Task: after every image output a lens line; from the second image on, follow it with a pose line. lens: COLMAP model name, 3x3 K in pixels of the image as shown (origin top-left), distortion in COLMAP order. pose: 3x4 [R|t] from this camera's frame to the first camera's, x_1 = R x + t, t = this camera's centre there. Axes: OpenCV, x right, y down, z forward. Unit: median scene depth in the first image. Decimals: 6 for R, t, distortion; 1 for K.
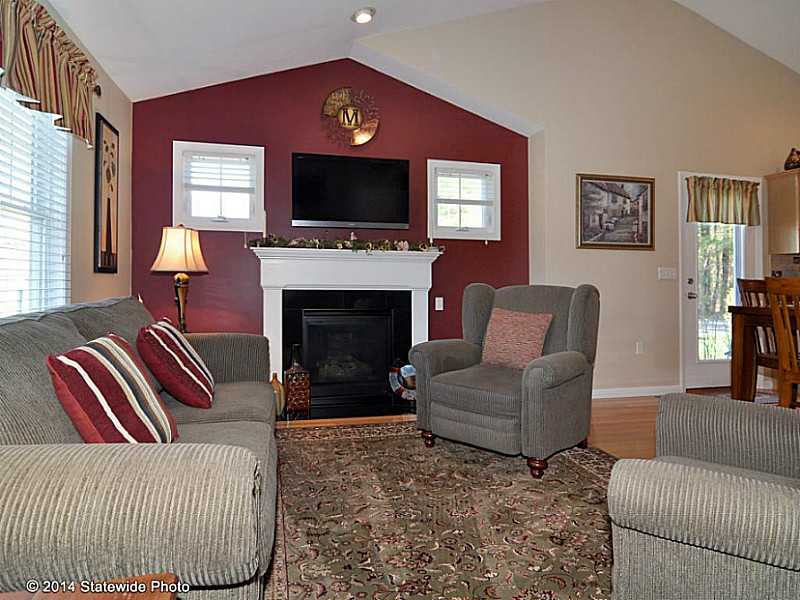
lens RADIAL K [[476.8, 0, 371.4], [0, 476.8, 261.4], [0, 0, 1]] dist [-0.009503, -0.002940]
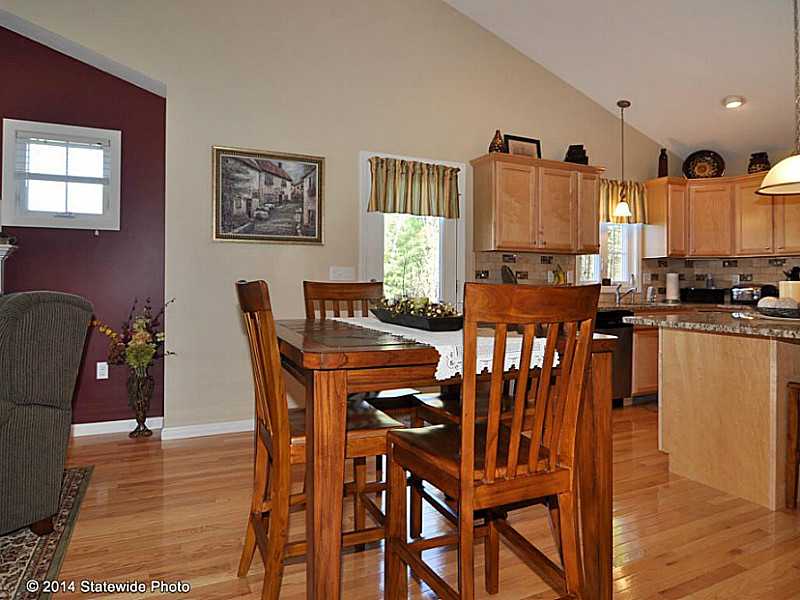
lens RADIAL K [[498.3, 0, 398.0], [0, 498.3, 273.5], [0, 0, 1]] dist [-0.012166, 0.001616]
pose [[0.981610, -0.000794, 0.190897, 0.558706], [-0.002112, 0.999885, 0.015019, 0.012021], [-0.190887, -0.015146, 0.981495, 0.132113]]
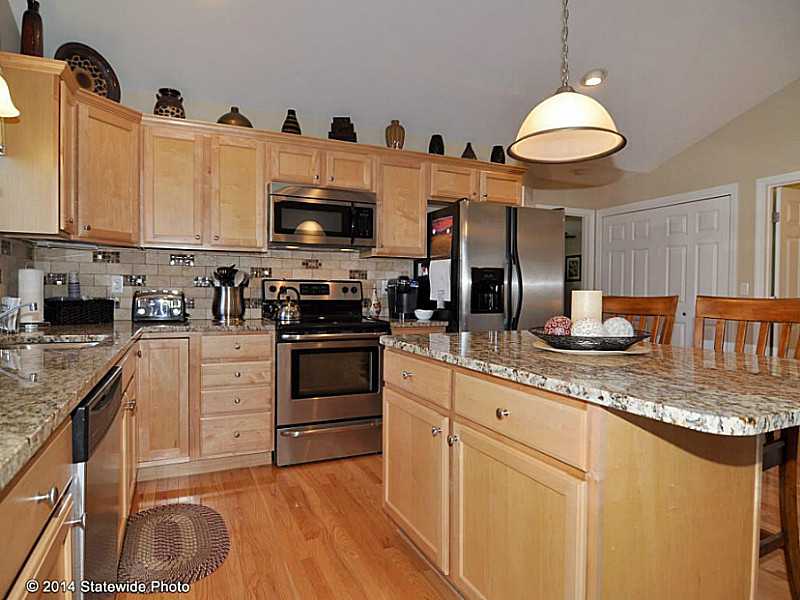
lens RADIAL K [[498.3, 0, 402.5], [0, 498.3, 298.8], [0, 0, 1]] dist [-0.012166, 0.001616]
pose [[-0.190151, -0.029933, 0.981298, 0.761807], [-0.040568, 0.998921, 0.022610, 0.030424], [-0.980916, -0.035510, -0.191161, 0.820465]]
